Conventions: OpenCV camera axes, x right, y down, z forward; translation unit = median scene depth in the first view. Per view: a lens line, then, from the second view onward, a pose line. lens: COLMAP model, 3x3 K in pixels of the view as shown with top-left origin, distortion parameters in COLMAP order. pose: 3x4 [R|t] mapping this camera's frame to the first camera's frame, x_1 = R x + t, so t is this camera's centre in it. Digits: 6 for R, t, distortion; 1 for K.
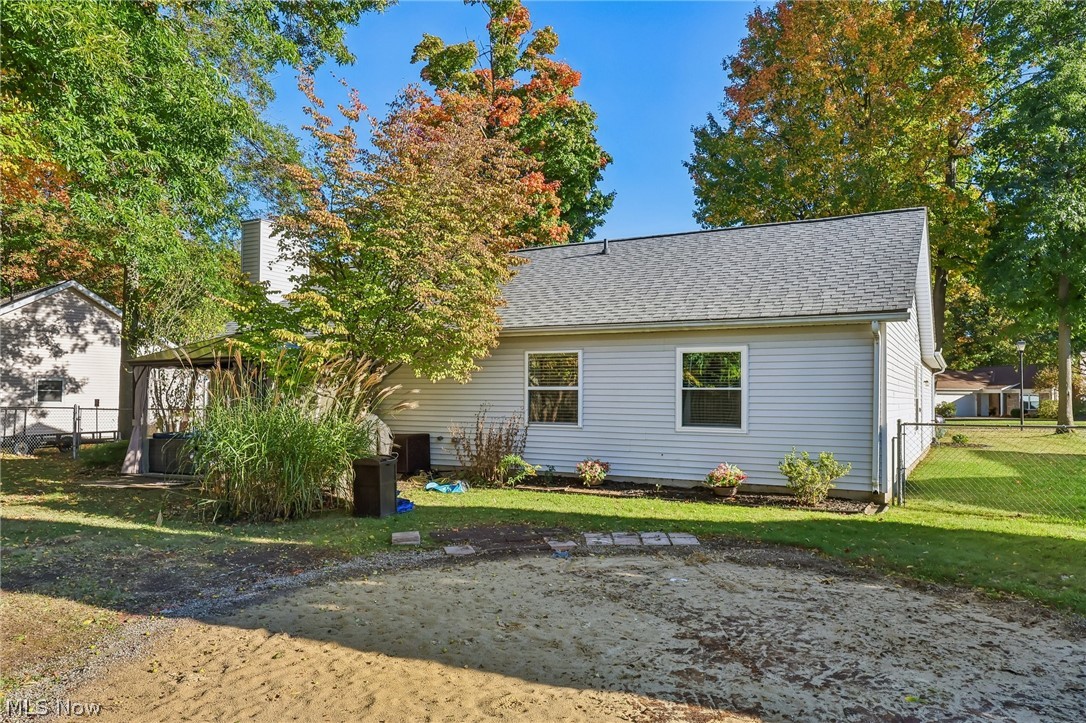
lens RADIAL K [[748.2, 0, 541.8], [0, 748.2, 359.1], [0, 0, 1]] dist [0.008684, 0.005670]
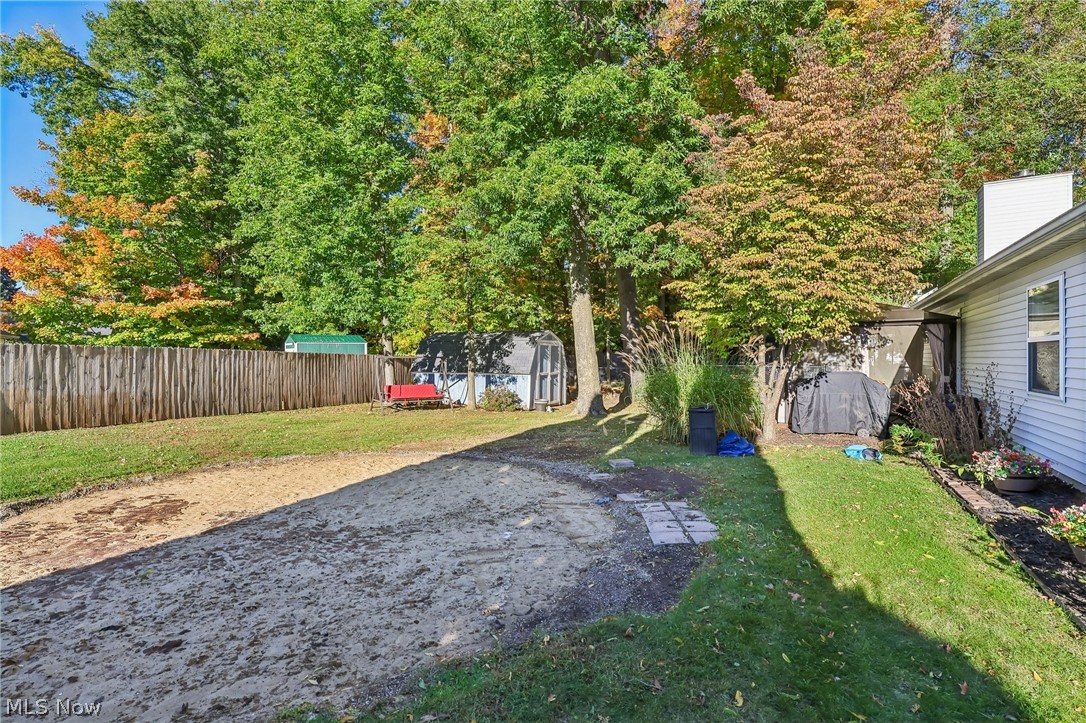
lens RADIAL K [[510.3, 0, 542.7], [0, 510.3, 361.5], [0, 0, 1]] dist [0.002416, -0.000567]
pose [[-0.017870, -0.007126, -0.999815, 1.116727], [0.055783, 0.998410, -0.008113, 0.094522], [0.998283, -0.055918, -0.017445, 1.390286]]
